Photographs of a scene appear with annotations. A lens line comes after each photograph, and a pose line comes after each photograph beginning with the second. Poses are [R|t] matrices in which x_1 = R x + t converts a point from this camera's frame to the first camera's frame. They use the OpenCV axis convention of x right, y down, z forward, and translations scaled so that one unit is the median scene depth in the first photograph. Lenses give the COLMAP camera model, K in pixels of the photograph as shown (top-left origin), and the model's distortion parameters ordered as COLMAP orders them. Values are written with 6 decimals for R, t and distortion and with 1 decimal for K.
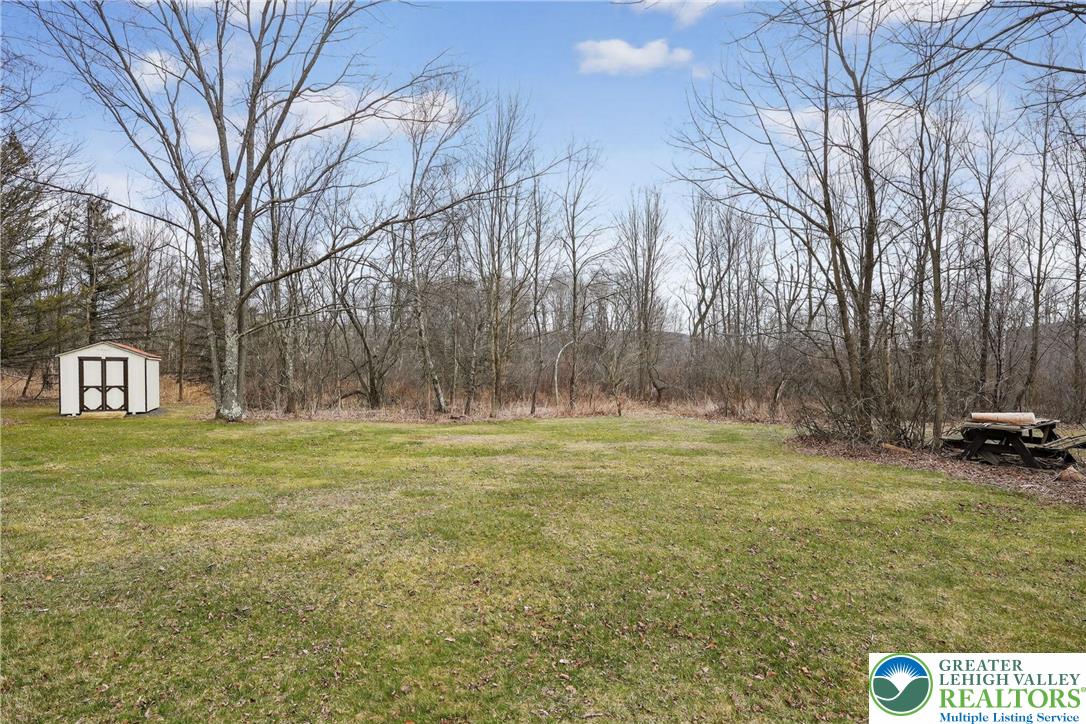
lens RADIAL K [[513.9, 0, 545.1], [0, 513.9, 387.9], [0, 0, 1]] dist [-0.002352, -0.000386]
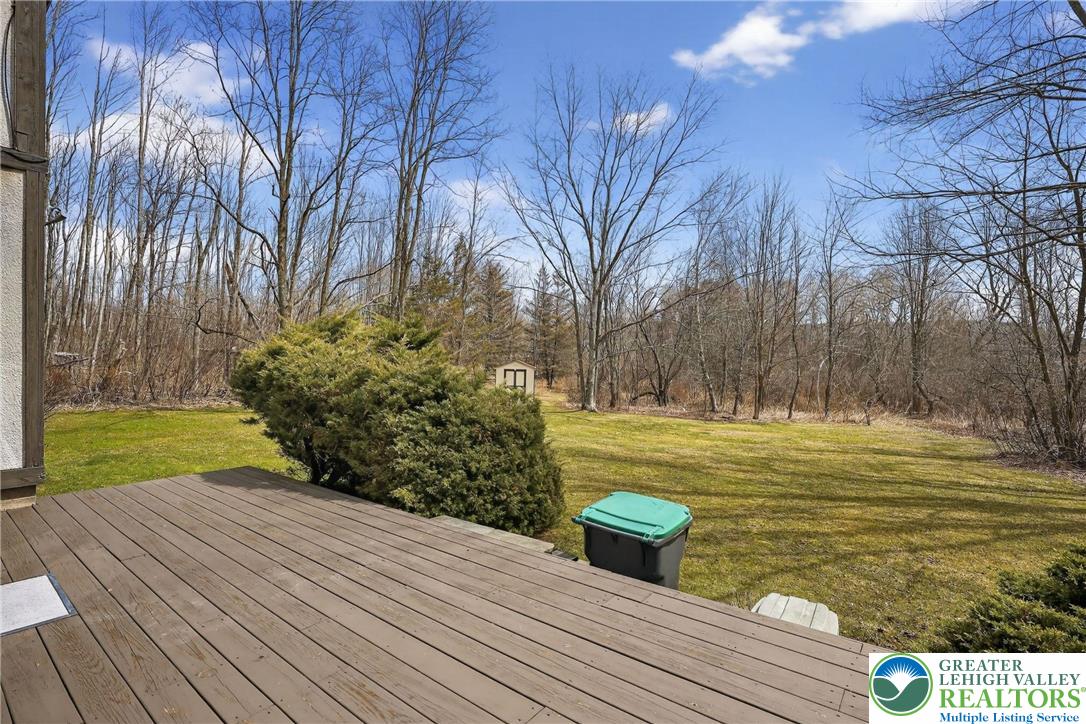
lens RADIAL K [[506.7, 0, 543.0], [0, 506.7, 362.0], [0, 0, 1]] dist [-0.004067, -0.000067]
pose [[0.875997, 0.015689, -0.482061, 0.050821], [-0.032720, 0.999101, -0.026942, -0.040574], [0.481206, 0.039374, 0.875723, -0.462850]]
